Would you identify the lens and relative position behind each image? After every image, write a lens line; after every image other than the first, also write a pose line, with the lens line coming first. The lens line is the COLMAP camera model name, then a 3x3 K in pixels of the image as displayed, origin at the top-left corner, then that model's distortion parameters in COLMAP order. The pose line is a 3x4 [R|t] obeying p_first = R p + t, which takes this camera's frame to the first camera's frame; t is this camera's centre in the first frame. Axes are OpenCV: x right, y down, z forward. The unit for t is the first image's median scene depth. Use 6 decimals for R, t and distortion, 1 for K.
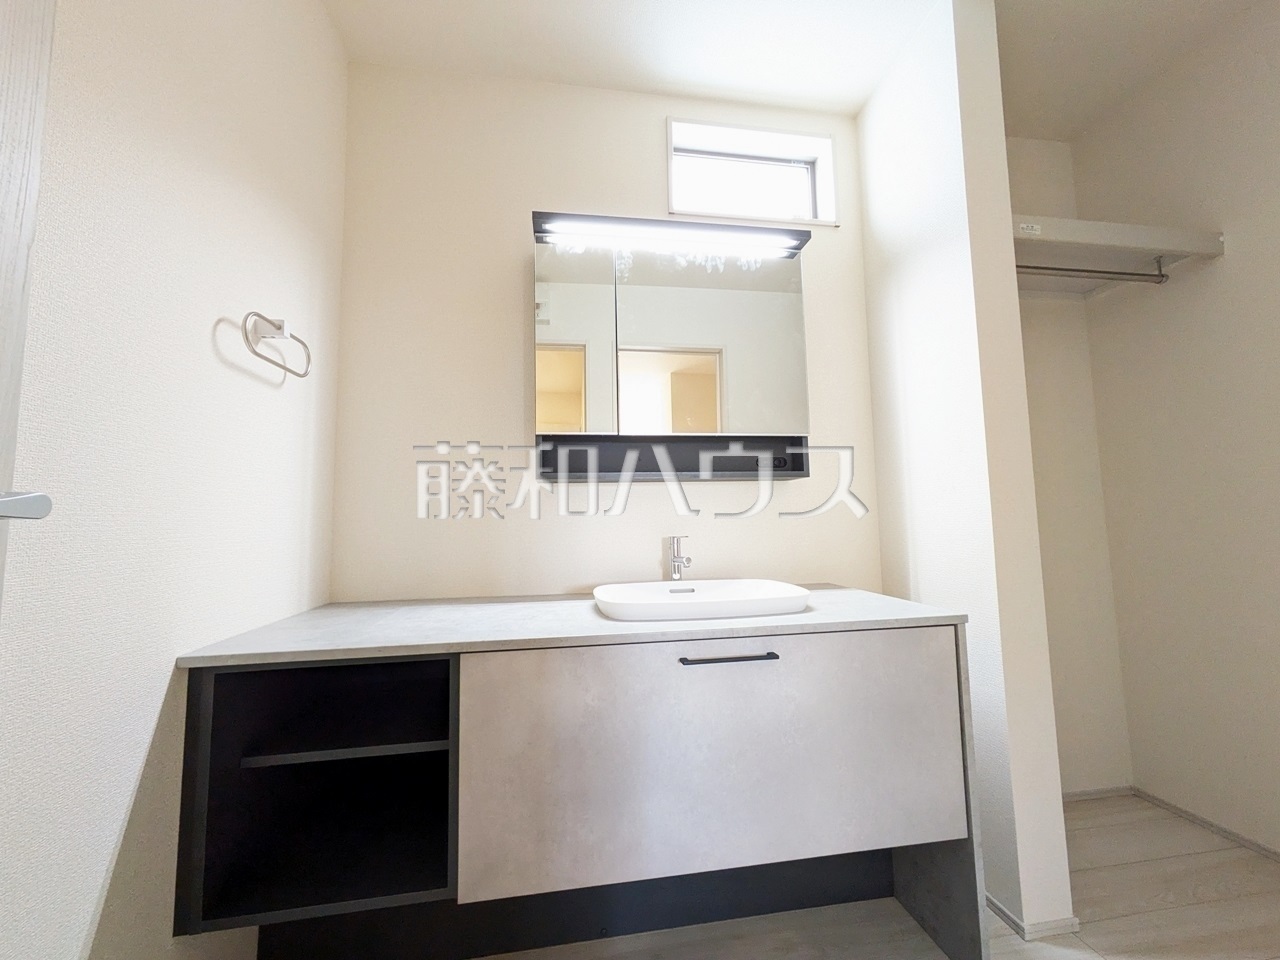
lens RADIAL K [[505.9, 0, 640.0], [0, 505.9, 480.0], [0, 0, 1]] dist [-0.003594, 0.000466]
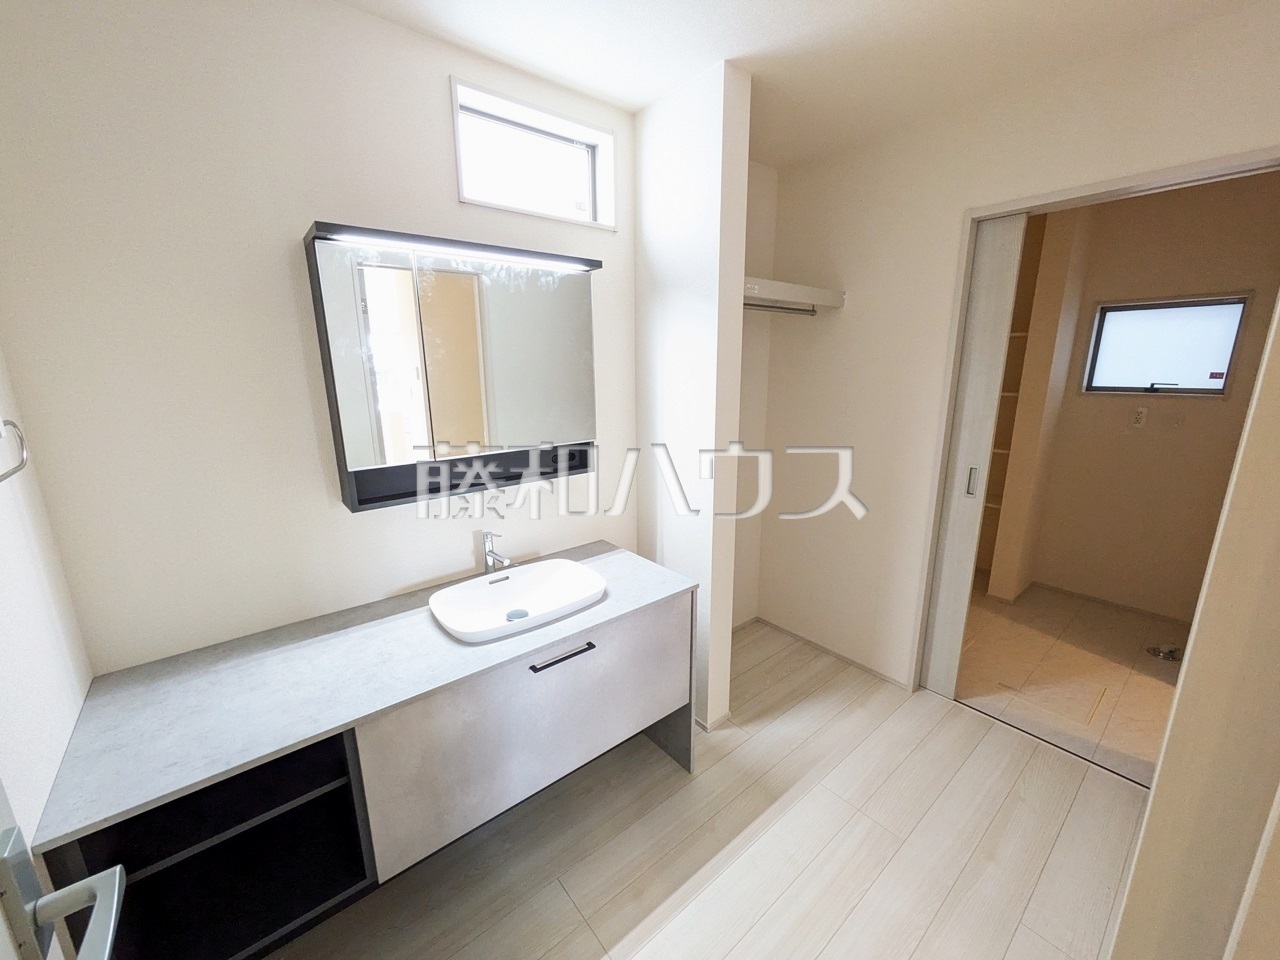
lens RADIAL K [[505.9, 0, 640.0], [0, 505.9, 480.0], [0, 0, 1]] dist [-0.003594, 0.000466]
pose [[0.860896, -0.104658, 0.497901, -0.196754], [-0.051618, 0.955598, 0.290116, -0.364693], [-0.506156, -0.275460, 0.817268, -0.083511]]
